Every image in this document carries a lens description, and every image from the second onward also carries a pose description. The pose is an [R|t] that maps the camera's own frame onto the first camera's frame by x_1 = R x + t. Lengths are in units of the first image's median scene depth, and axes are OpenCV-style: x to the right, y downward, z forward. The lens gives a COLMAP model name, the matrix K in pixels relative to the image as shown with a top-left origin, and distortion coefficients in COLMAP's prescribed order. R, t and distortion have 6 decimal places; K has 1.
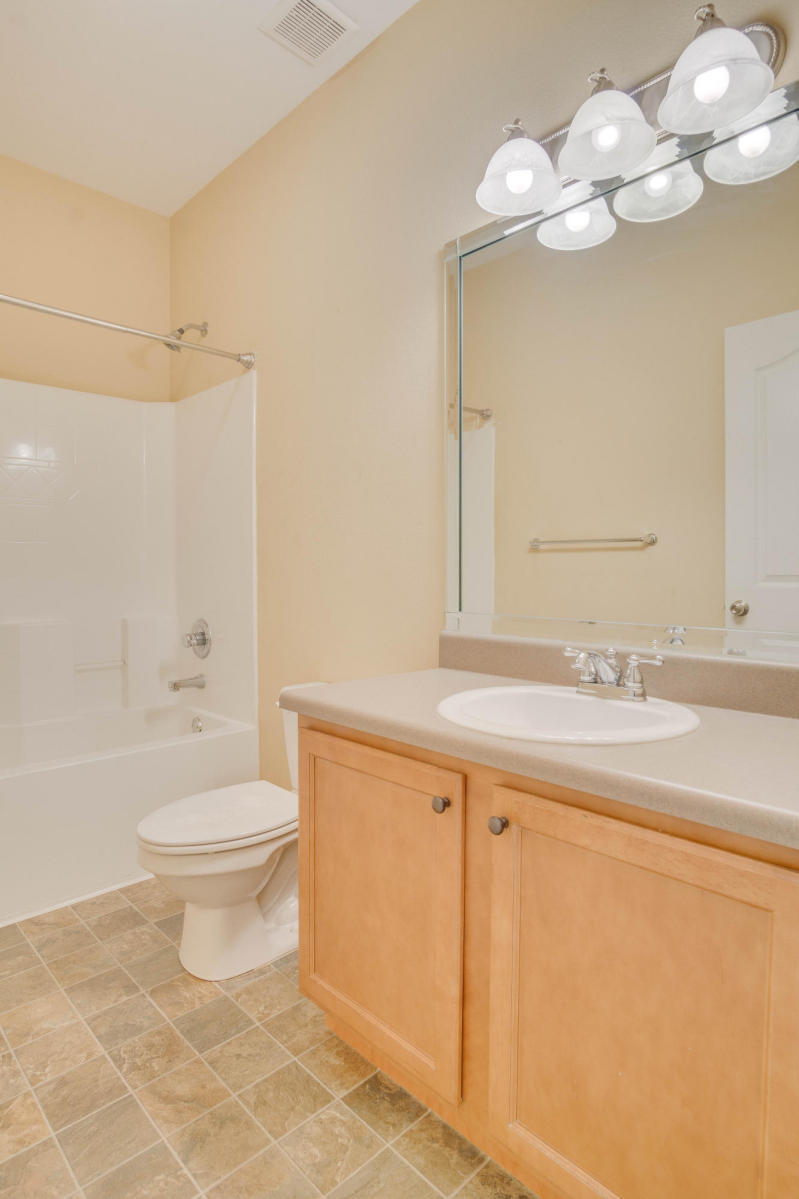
lens RADIAL K [[649.9, 0, 398.9], [0, 649.9, 588.4], [0, 0, 1]] dist [-0.027175, 0.009777]
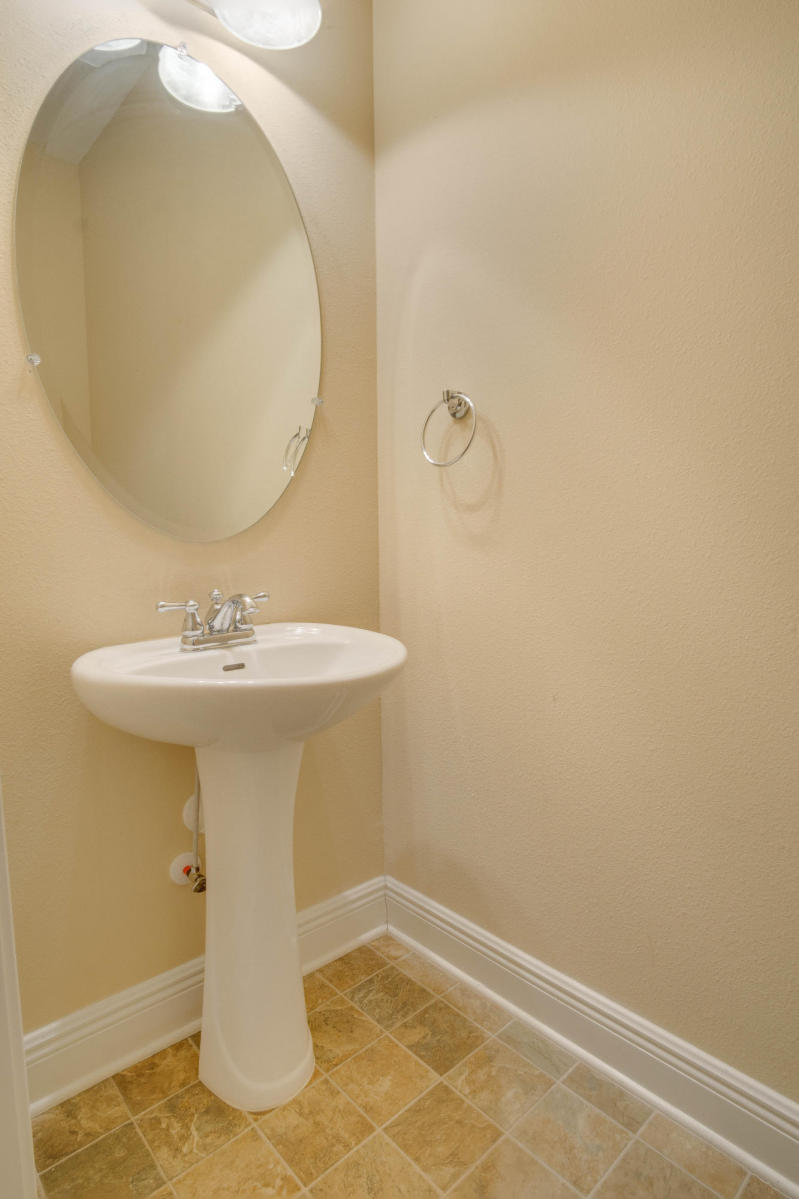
lens RADIAL K [[649.9, 0, 392.4], [0, 649.9, 610.2], [0, 0, 1]] dist [-0.027175, 0.009777]
pose [[0.023766, -0.115006, 0.993080, -0.915331], [0.034225, 0.992872, 0.114163, 0.043768], [-0.999132, 0.031275, 0.027533, 1.029277]]
